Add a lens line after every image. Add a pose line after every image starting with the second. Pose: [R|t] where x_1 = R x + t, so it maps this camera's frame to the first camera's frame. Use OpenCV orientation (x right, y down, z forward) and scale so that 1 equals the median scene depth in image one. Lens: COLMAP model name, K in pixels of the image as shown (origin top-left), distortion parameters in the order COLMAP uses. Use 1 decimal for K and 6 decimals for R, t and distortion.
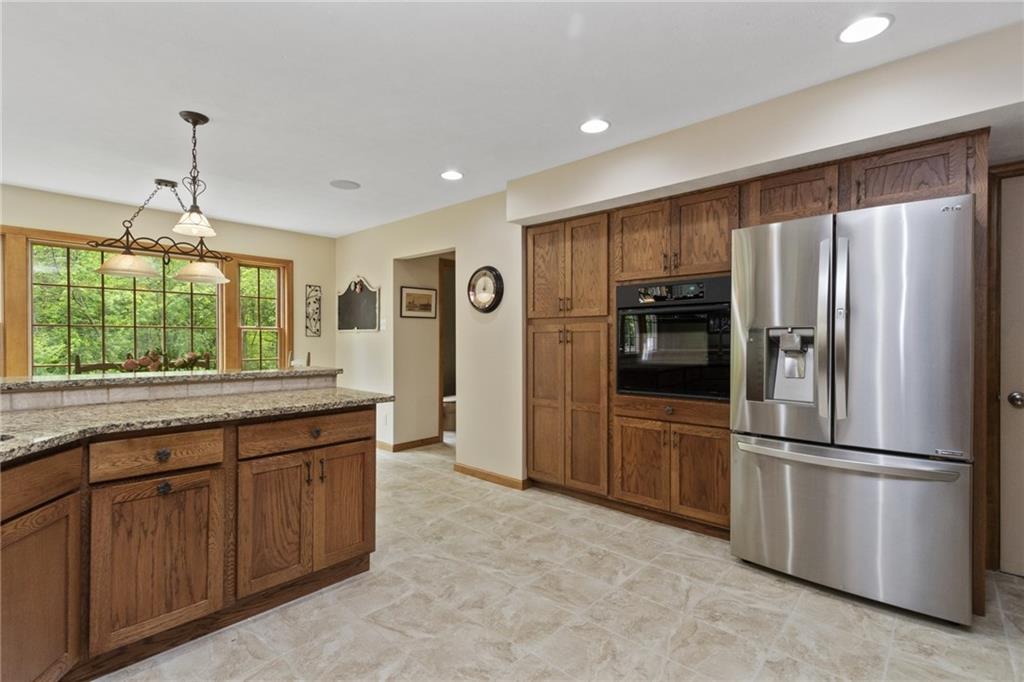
lens RADIAL K [[467.2, 0, 491.6], [0, 467.2, 345.0], [0, 0, 1]] dist [0.002507, 0.001100]
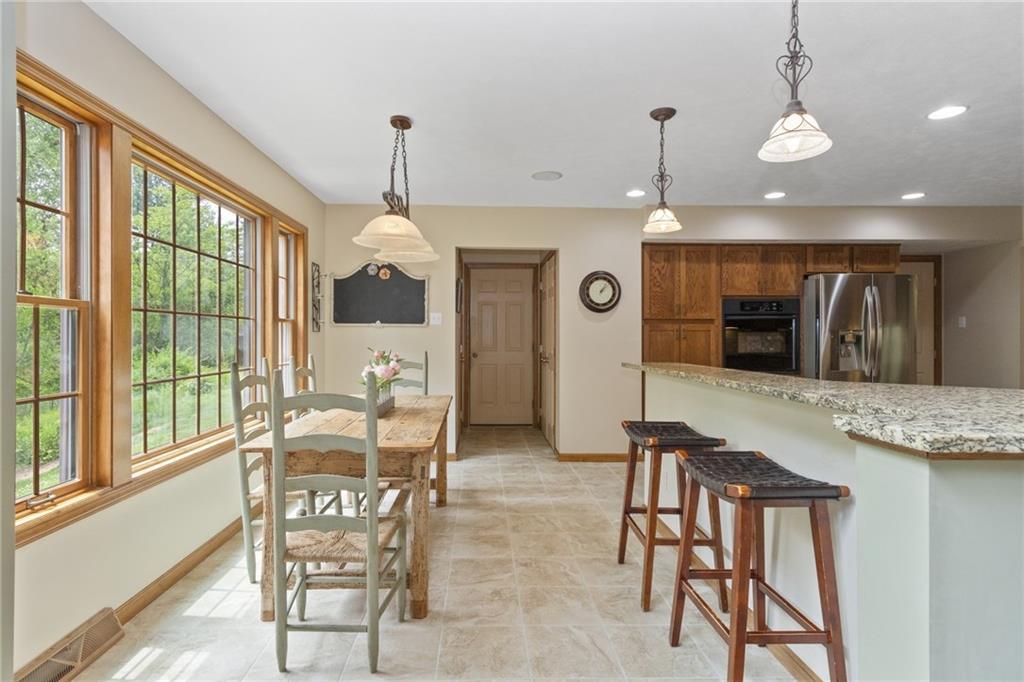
lens RADIAL K [[507.1, 0, 507.9], [0, 507.1, 338.2], [0, 0, 1]] dist [0.002623, 0.000245]
pose [[0.711748, -0.001830, 0.702433, -1.423966], [0.007165, 0.999963, -0.004655, -0.004190], [-0.702399, 0.008346, 0.711735, 0.404842]]
